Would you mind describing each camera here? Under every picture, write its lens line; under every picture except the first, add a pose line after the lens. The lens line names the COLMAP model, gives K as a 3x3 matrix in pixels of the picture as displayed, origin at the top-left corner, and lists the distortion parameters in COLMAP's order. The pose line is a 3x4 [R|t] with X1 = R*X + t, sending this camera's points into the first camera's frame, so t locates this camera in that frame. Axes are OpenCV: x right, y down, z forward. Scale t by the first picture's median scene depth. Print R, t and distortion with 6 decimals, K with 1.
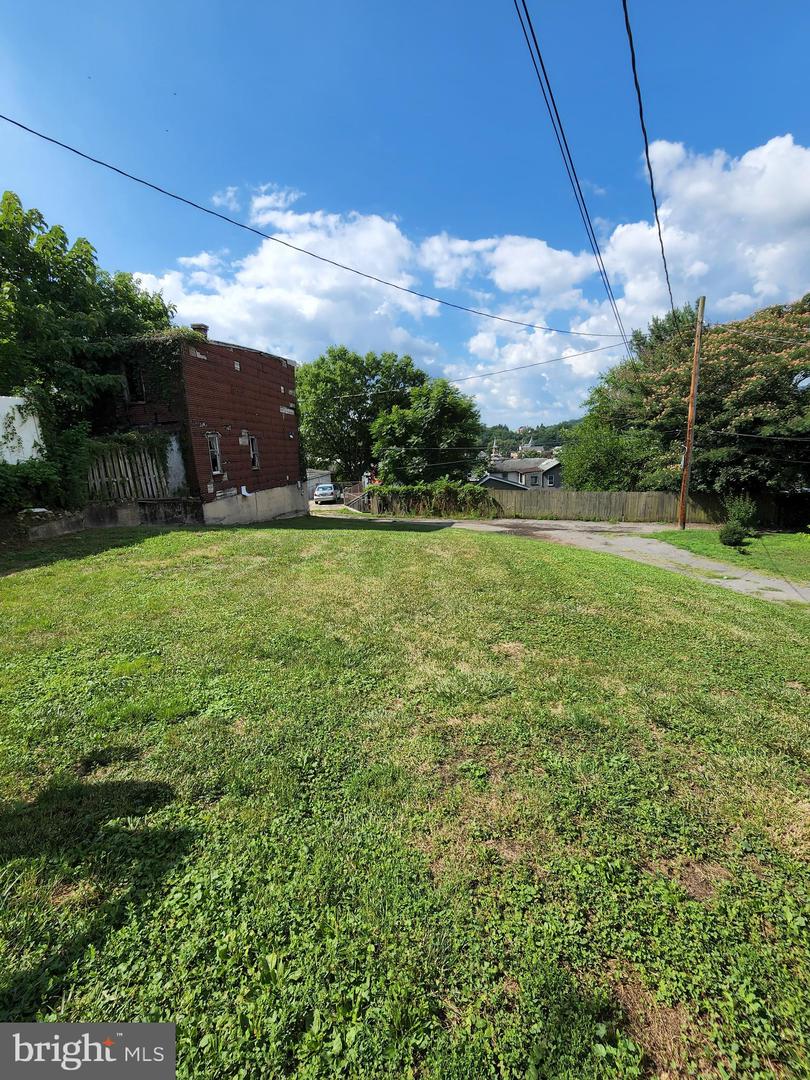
lens RADIAL K [[435.5, 0, 406.3], [0, 435.5, 540.5], [0, 0, 1]] dist [0.000664, 0.000008]
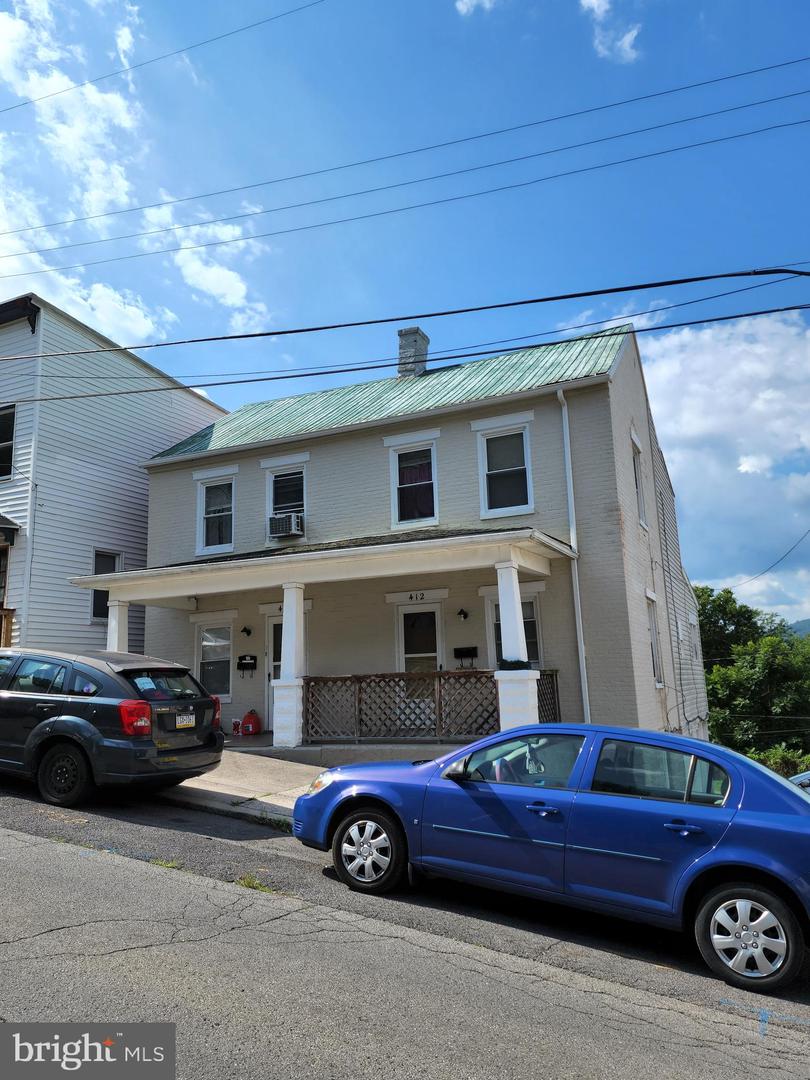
lens RADIAL K [[730.8, 0, 405.4], [0, 730.8, 539.8], [0, 0, 1]] dist [-0.003331, -0.000633]
pose [[0.914484, -0.060807, -0.400028, 0.008775], [-0.093077, 0.930517, -0.354225, 0.063266], [0.393772, 0.361166, 0.845283, -0.715380]]
